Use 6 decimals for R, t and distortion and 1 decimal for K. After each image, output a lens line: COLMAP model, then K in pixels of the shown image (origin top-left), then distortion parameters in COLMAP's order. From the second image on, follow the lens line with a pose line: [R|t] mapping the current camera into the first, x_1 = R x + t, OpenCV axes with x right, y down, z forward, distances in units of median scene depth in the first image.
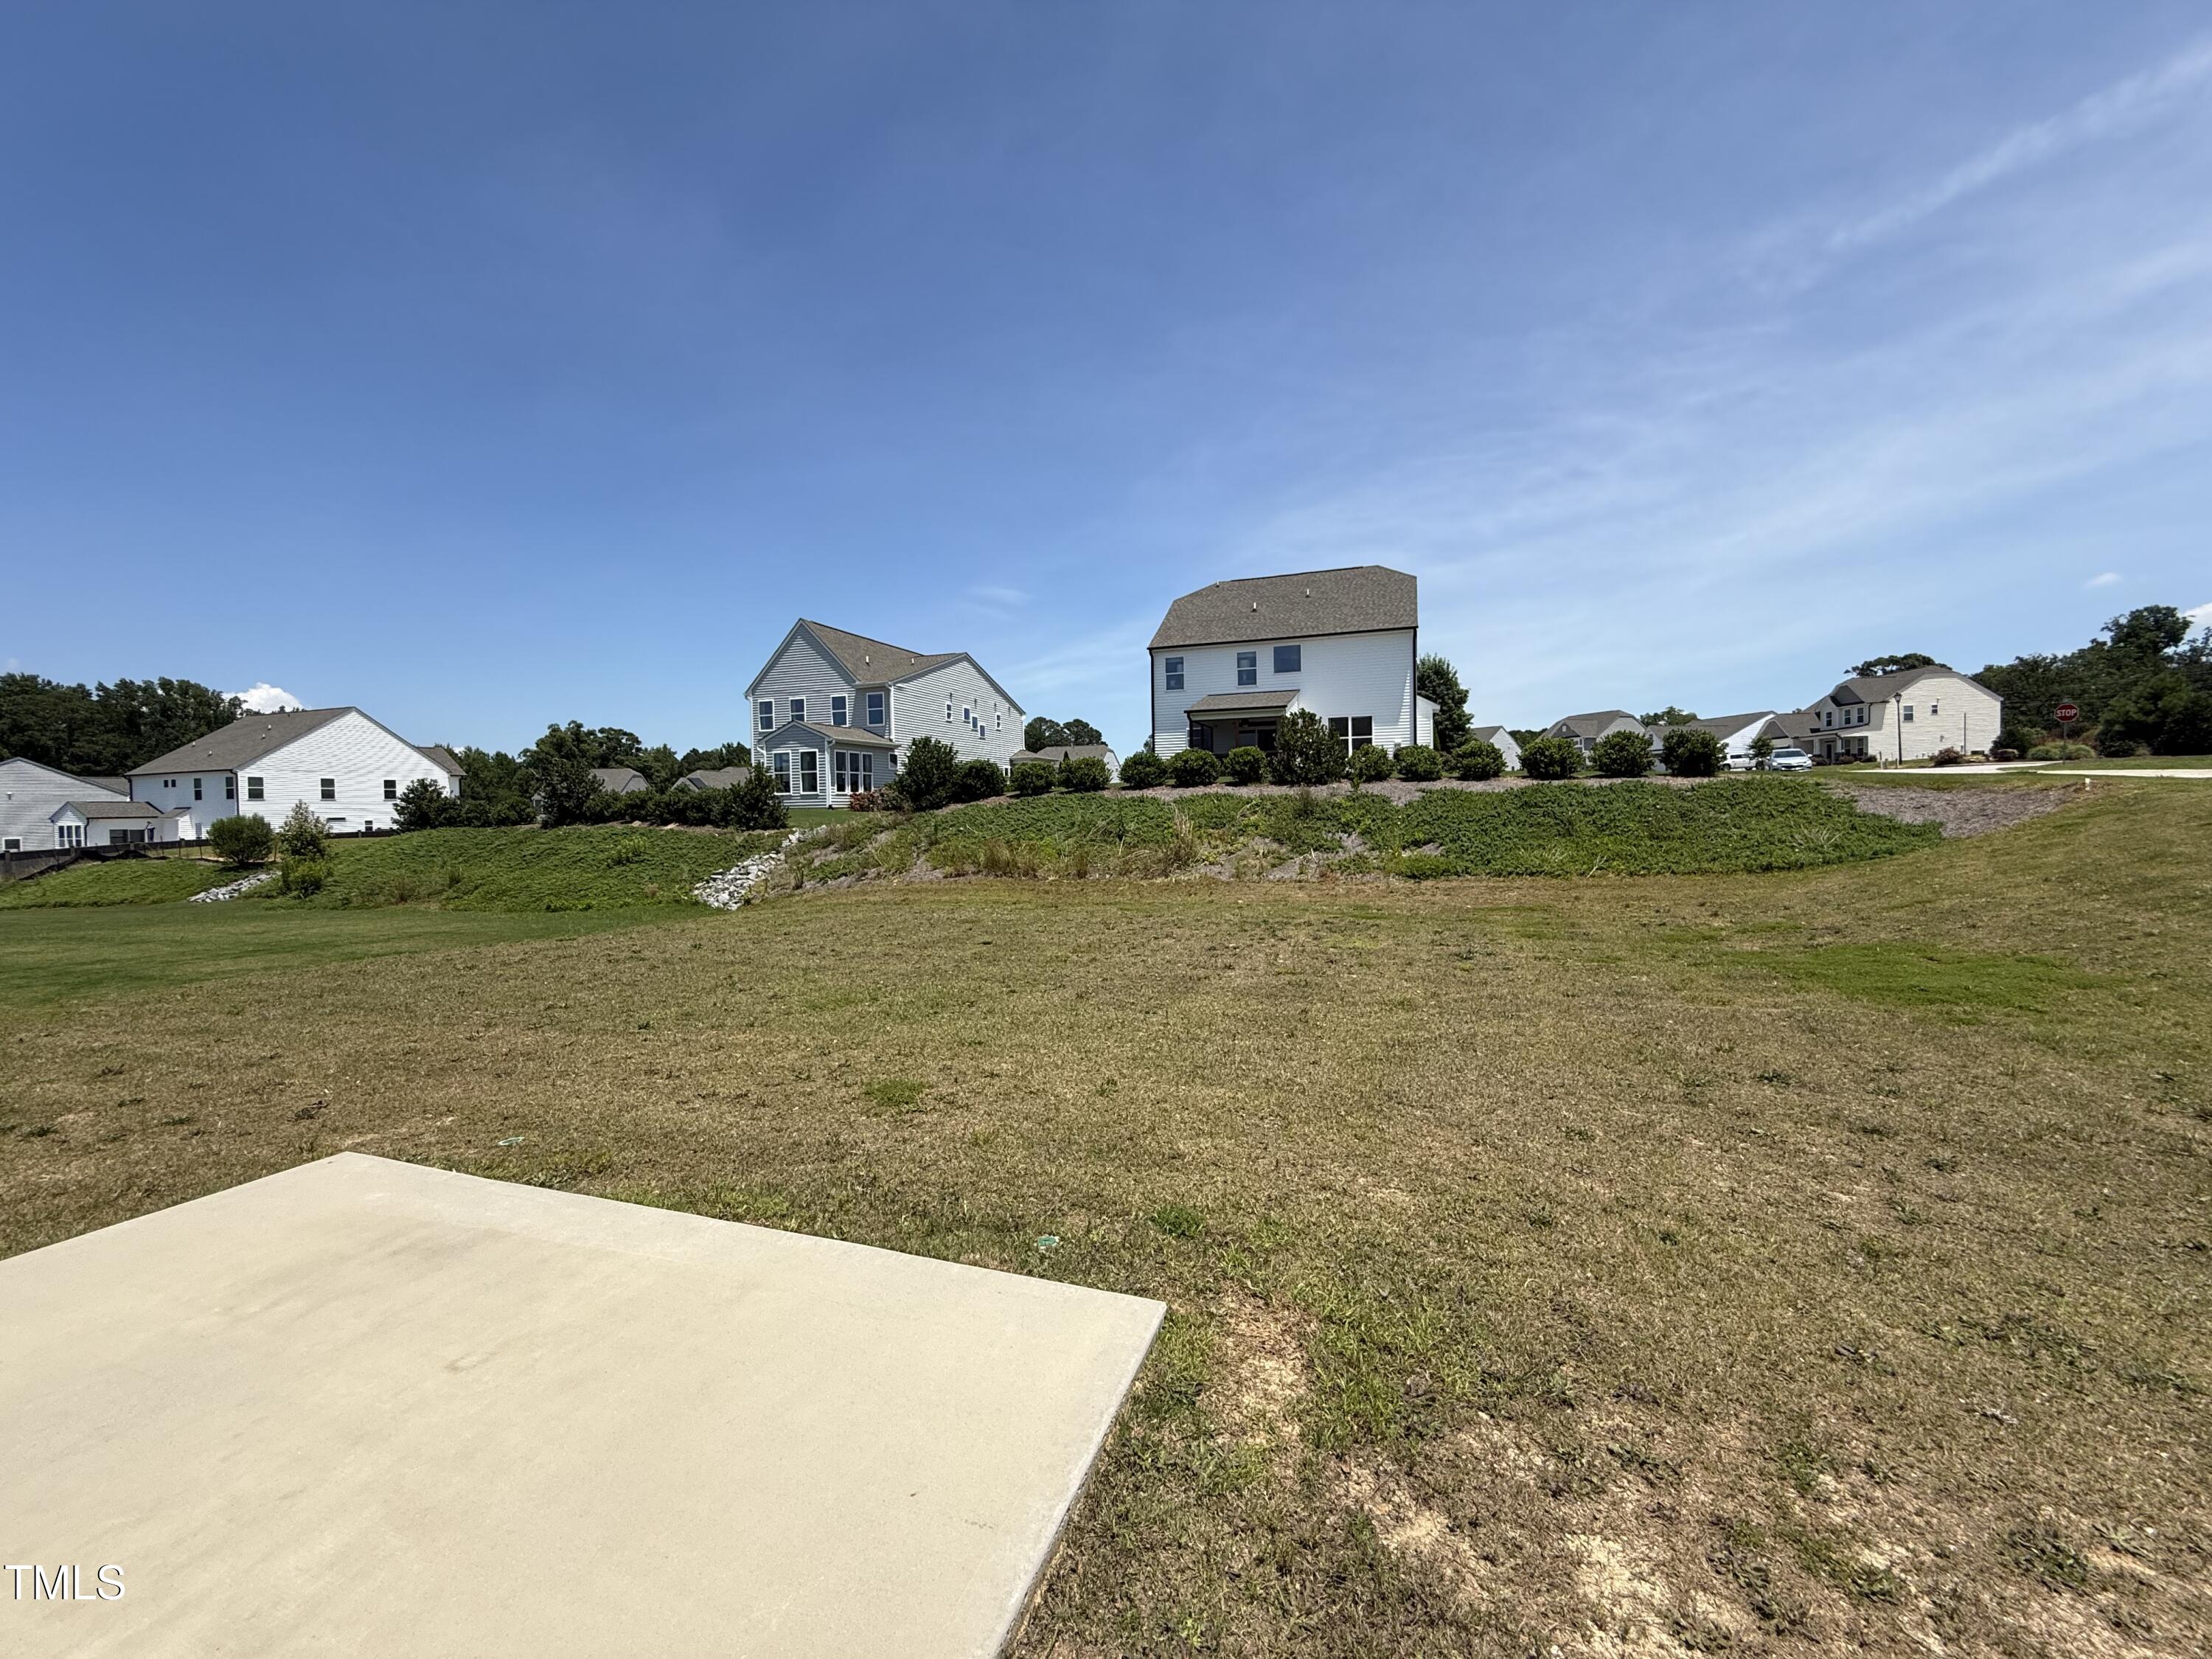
lens RADIAL K [[875.2, 0, 1109.0], [0, 875.2, 826.0], [0, 0, 1]] dist [0.002837, 0.000144]
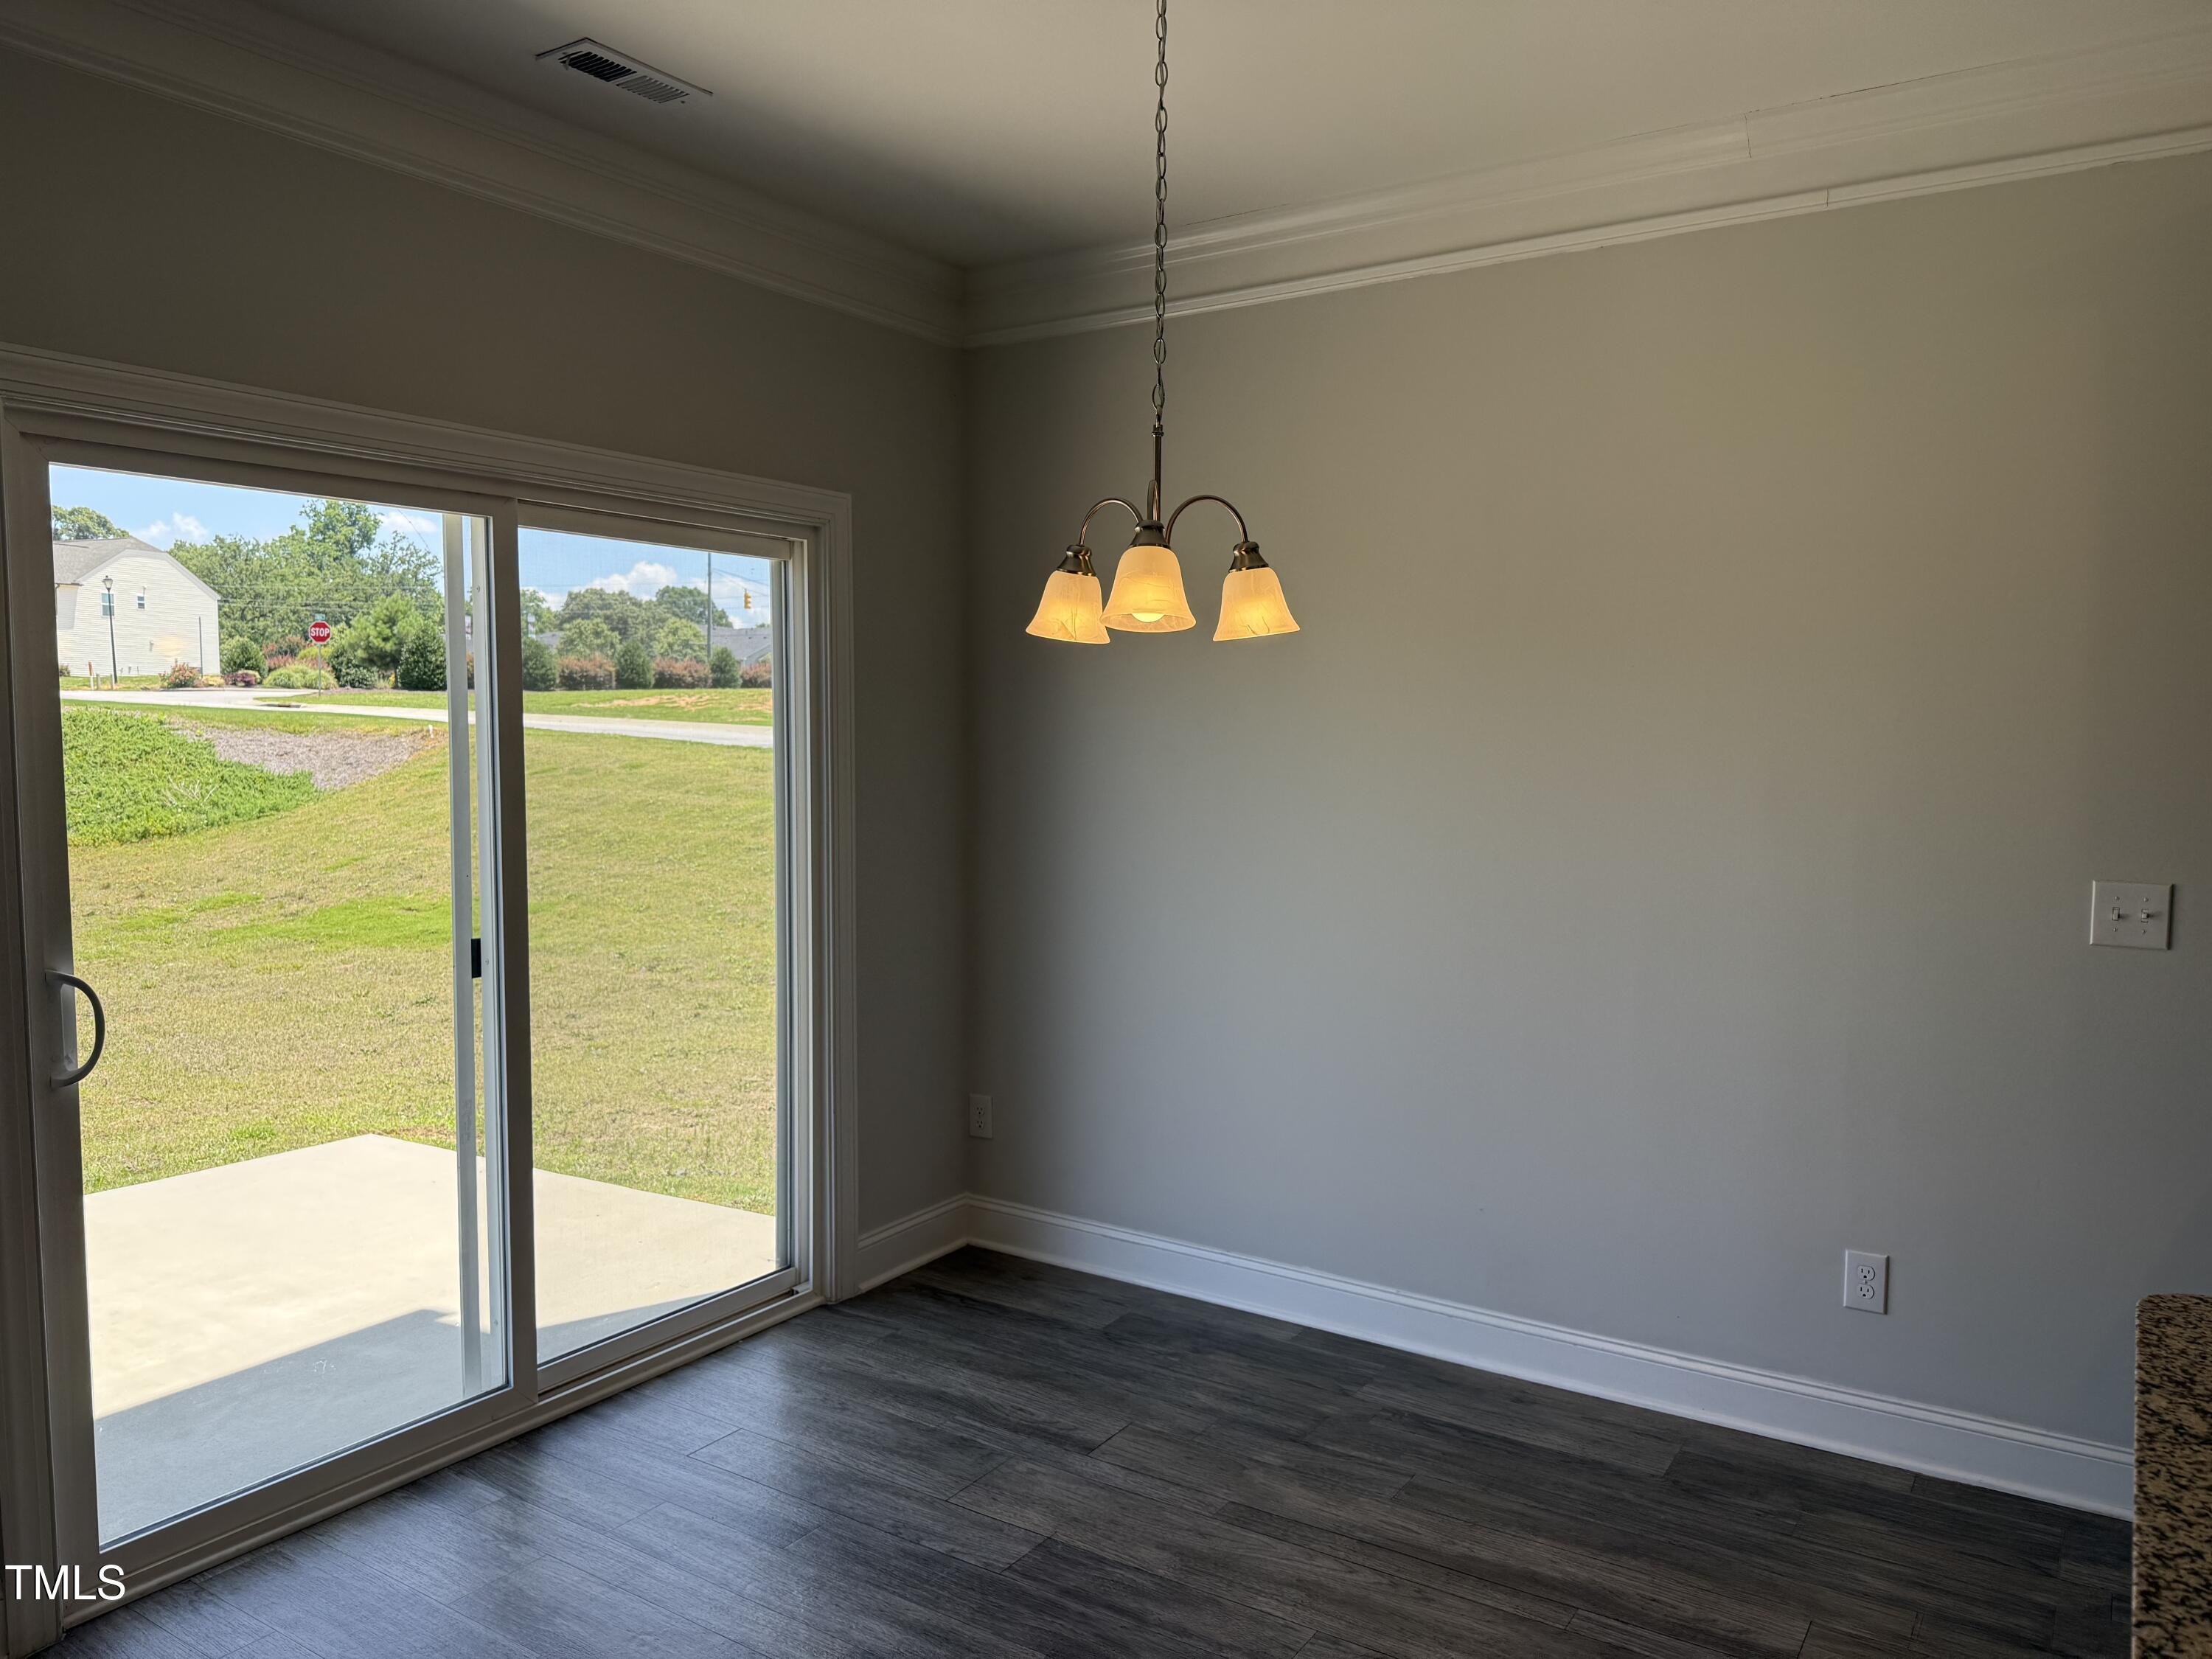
lens RADIAL K [[1552.0, 0, 1109.1], [0, 1552.0, 838.2], [0, 0, 1]] dist [0.051574, -0.022169]
pose [[0.241486, -0.052459, 0.968985, -0.109098], [0.013932, 0.998622, 0.050591, -0.001966], [-0.970304, 0.001283, 0.241884, -0.040557]]
